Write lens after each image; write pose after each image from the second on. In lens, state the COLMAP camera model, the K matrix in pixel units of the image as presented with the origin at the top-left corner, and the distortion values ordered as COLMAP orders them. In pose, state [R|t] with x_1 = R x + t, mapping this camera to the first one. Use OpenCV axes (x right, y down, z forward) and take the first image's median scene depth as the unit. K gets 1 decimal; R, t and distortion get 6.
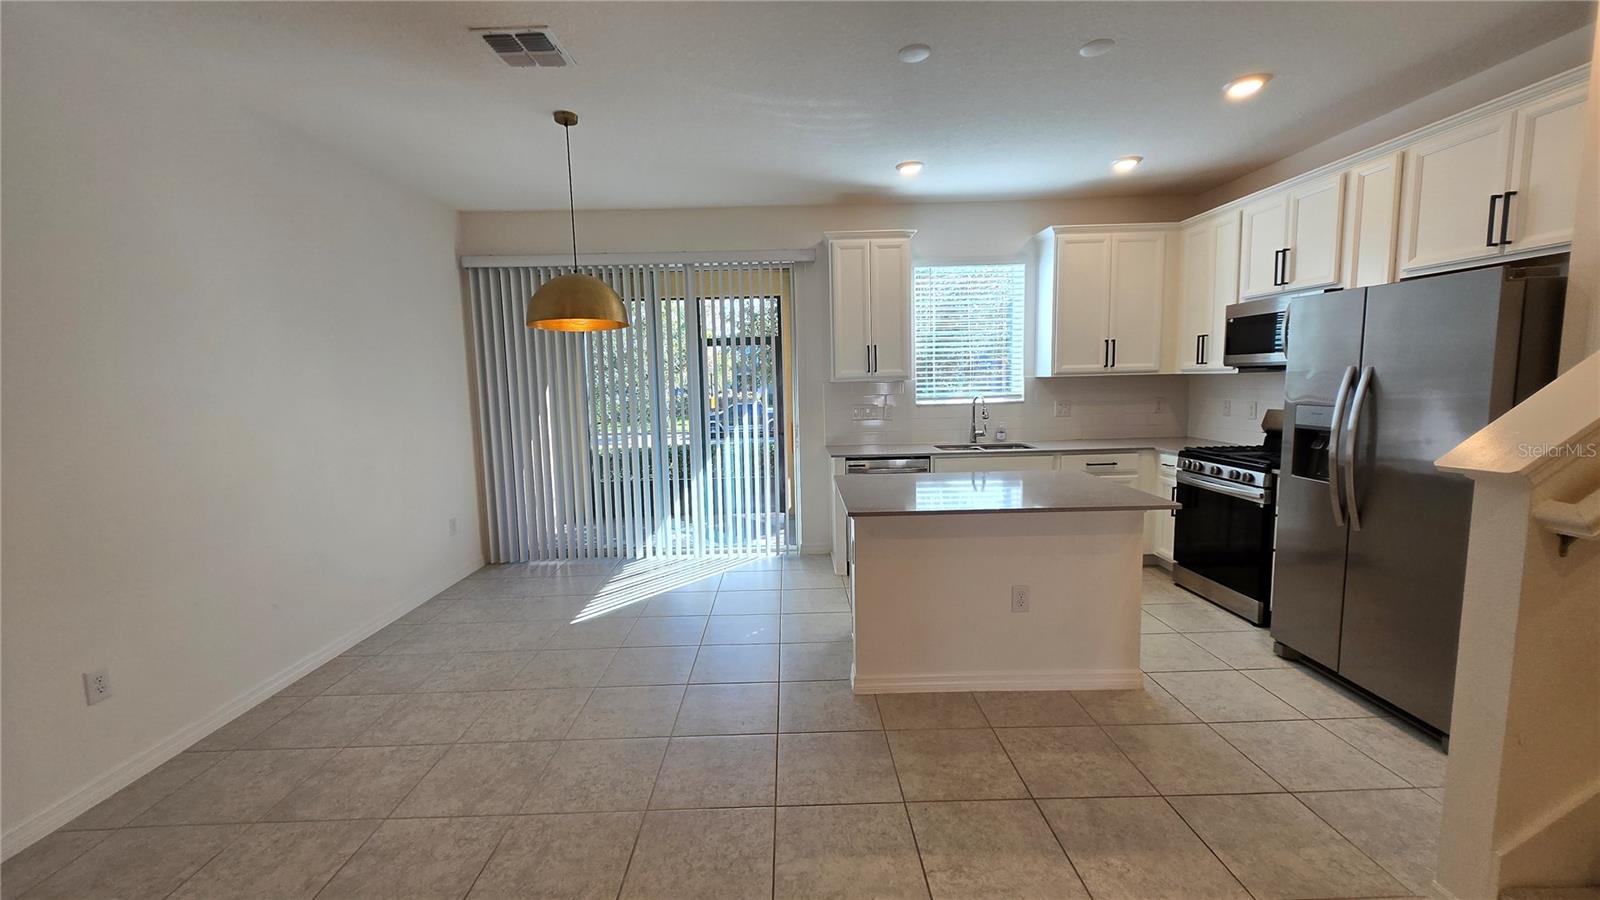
lens RADIAL K [[627.4, 0, 795.4], [0, 627.4, 444.0], [0, 0, 1]] dist [0.005238, -0.002440]
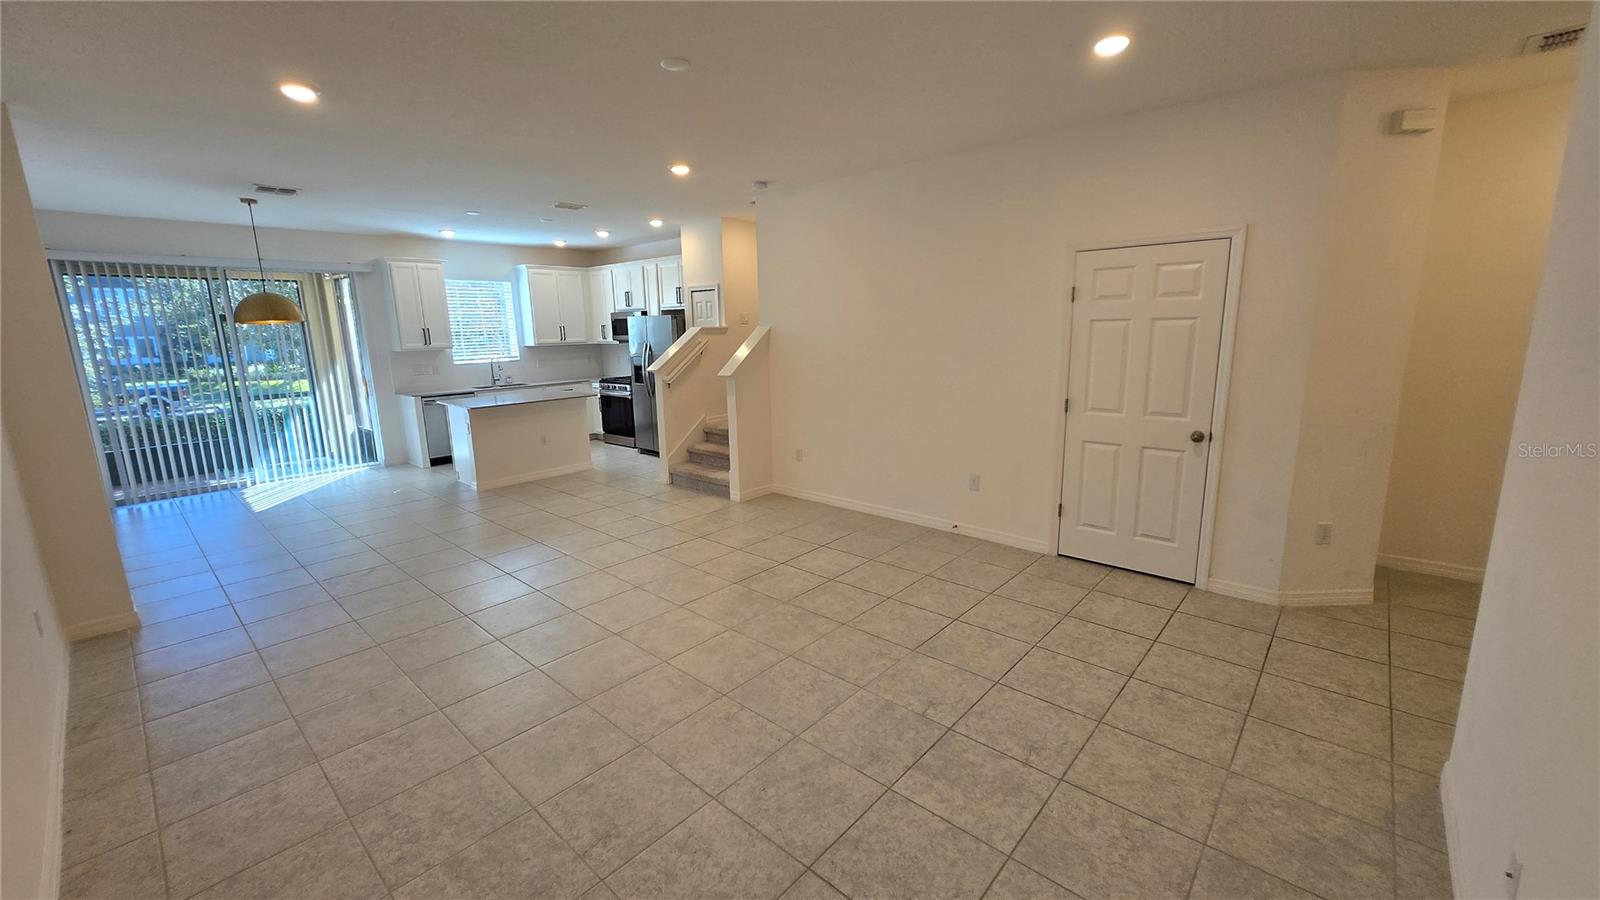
lens RADIAL K [[627.4, 0, 788.8], [0, 627.4, 447.0], [0, 0, 1]] dist [0.005238, -0.002440]
pose [[0.684301, -0.131792, 0.717191, -0.595548], [0.084346, 0.991236, 0.101673, 0.084984], [-0.724305, -0.009082, 0.689420, -1.100217]]
